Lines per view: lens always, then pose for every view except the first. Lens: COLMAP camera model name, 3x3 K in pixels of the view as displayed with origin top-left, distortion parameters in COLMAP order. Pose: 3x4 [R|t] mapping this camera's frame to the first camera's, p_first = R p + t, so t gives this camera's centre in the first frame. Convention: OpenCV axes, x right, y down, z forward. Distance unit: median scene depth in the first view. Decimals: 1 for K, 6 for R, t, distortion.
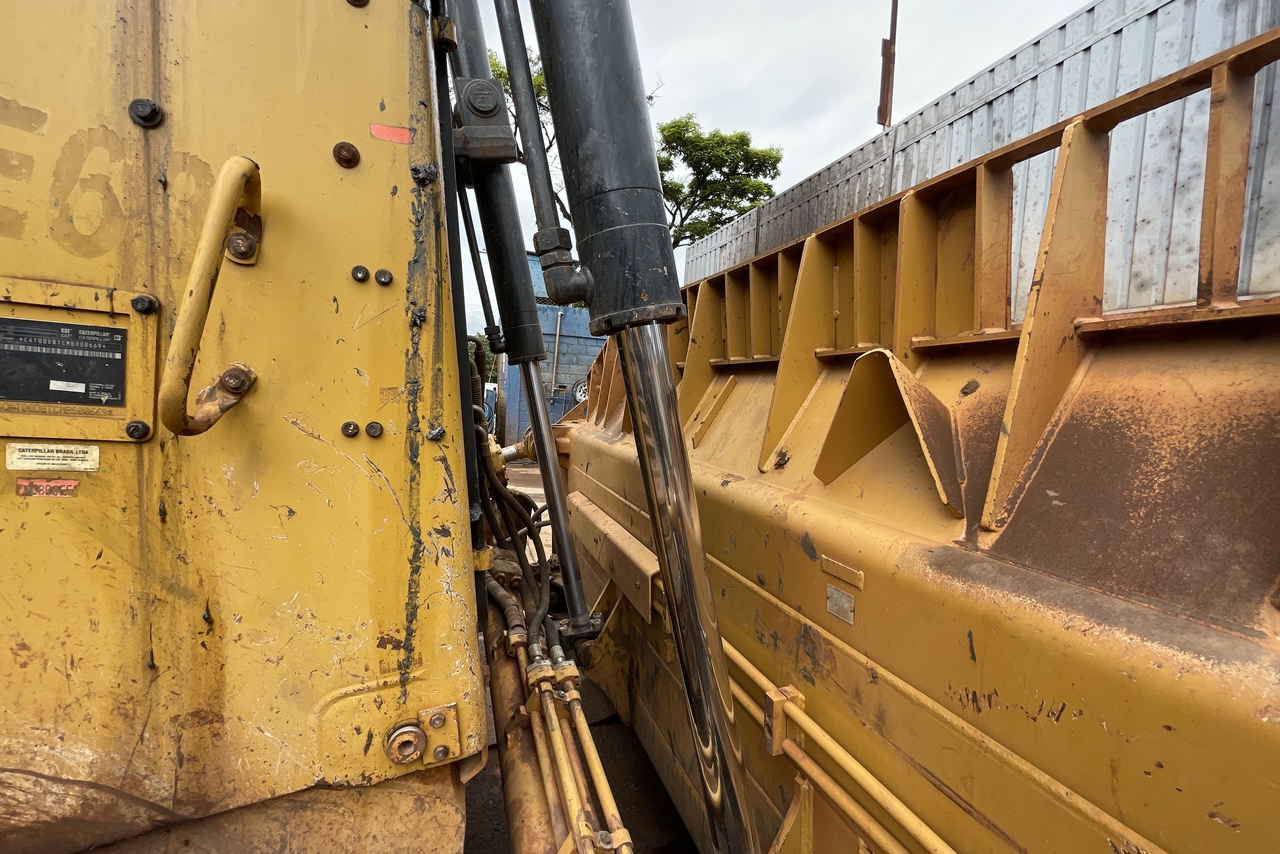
lens RADIAL K [[514.4, 0, 639.2], [0, 514.4, 425.4], [0, 0, 1]] dist [-0.005502, 0.000812]
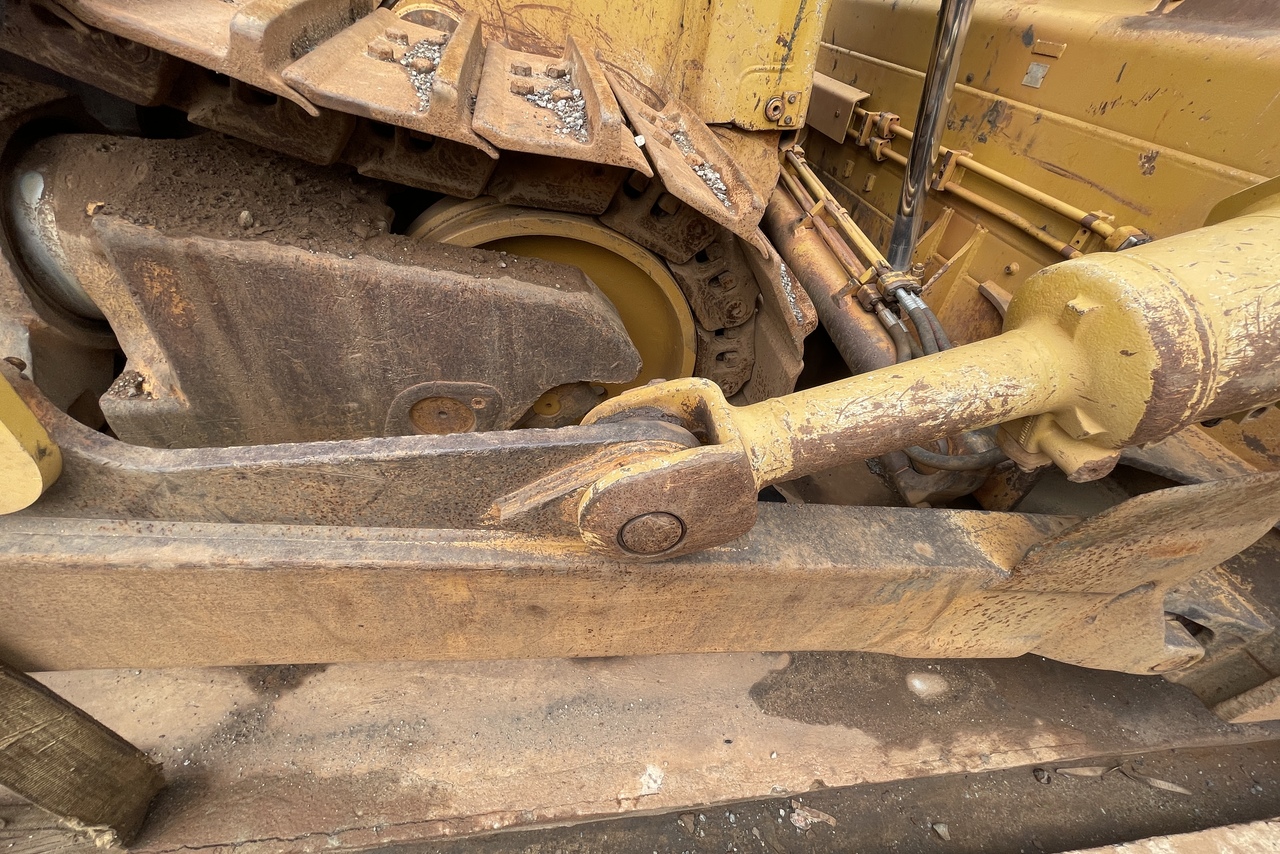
lens RADIAL K [[514.4, 0, 639.2], [0, 514.4, 425.4], [0, 0, 1]] dist [-0.005502, 0.000812]
pose [[0.982342, 0.171596, -0.074563, -0.623776], [-0.090786, 0.785648, 0.611977, 0.433328], [0.163593, -0.594401, 0.787353, -1.335296]]
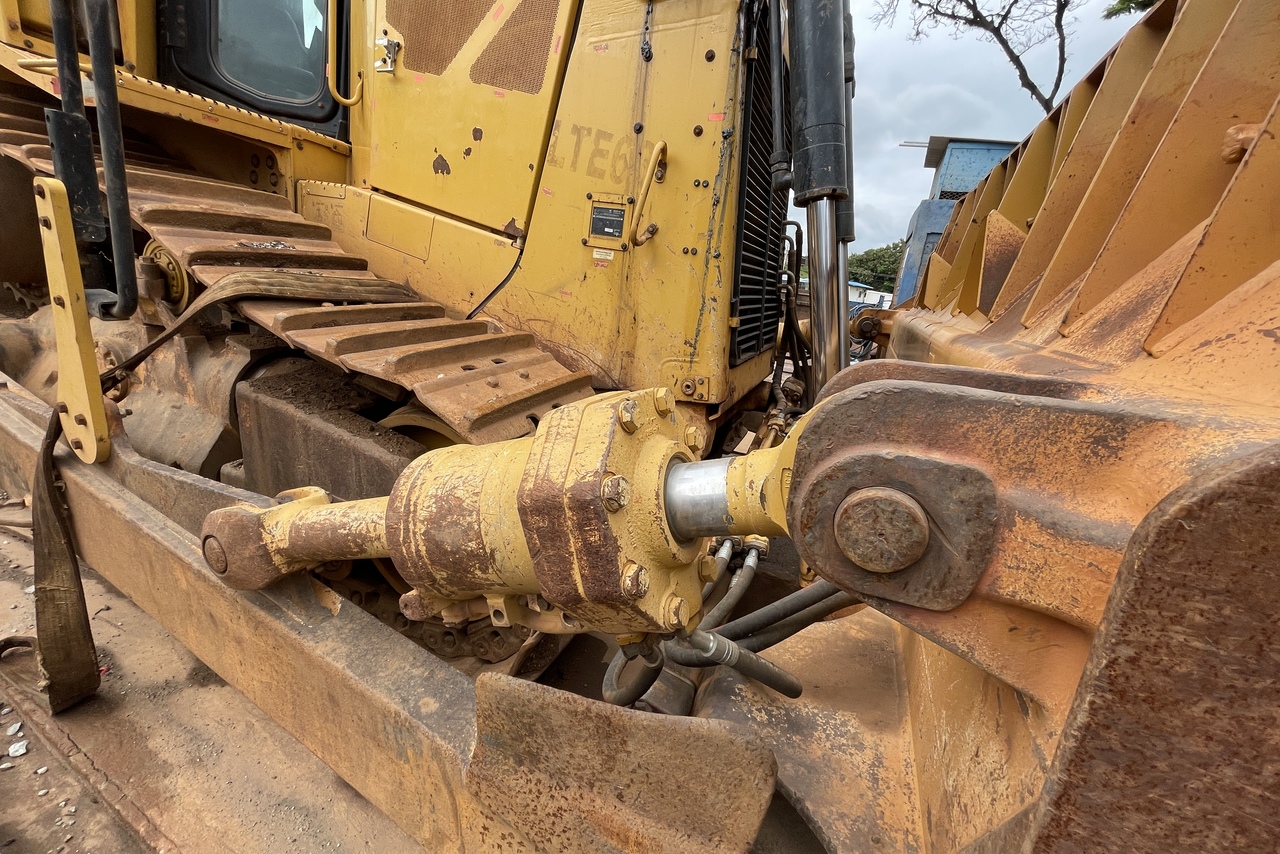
lens RADIAL K [[514.4, 0, 639.2], [0, 514.4, 425.4], [0, 0, 1]] dist [-0.005502, 0.000812]
pose [[0.730240, 0.226496, -0.644553, 1.021068], [-0.115156, 0.970753, 0.210658, 0.318181], [0.673415, -0.079607, 0.734966, -0.997448]]
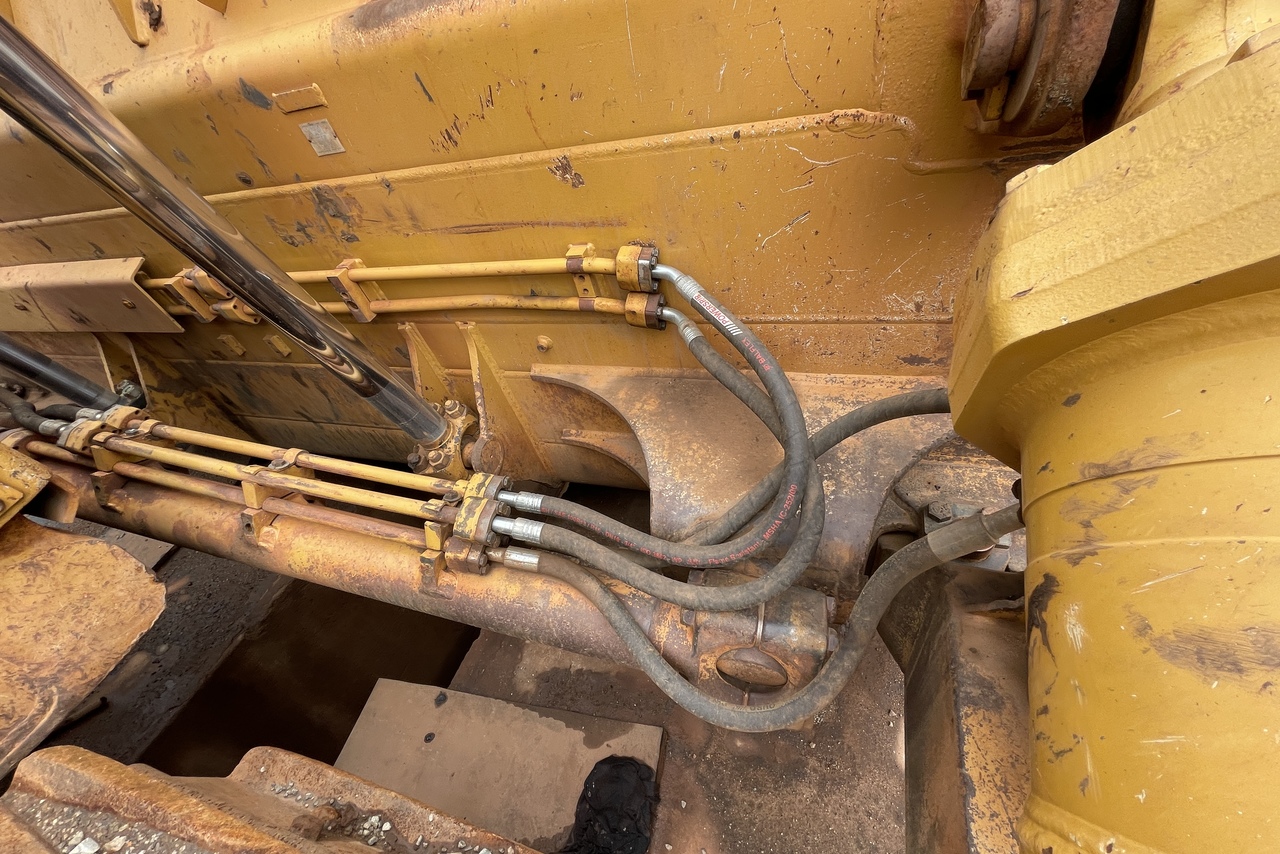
lens RADIAL K [[514.4, 0, 639.2], [0, 514.4, 425.4], [0, 0, 1]] dist [-0.005502, 0.000812]
pose [[0.578645, -0.666878, 0.469514, -0.099193], [0.264761, 0.698099, 0.665252, 0.305731], [-0.771409, -0.260636, 0.580515, -0.206350]]
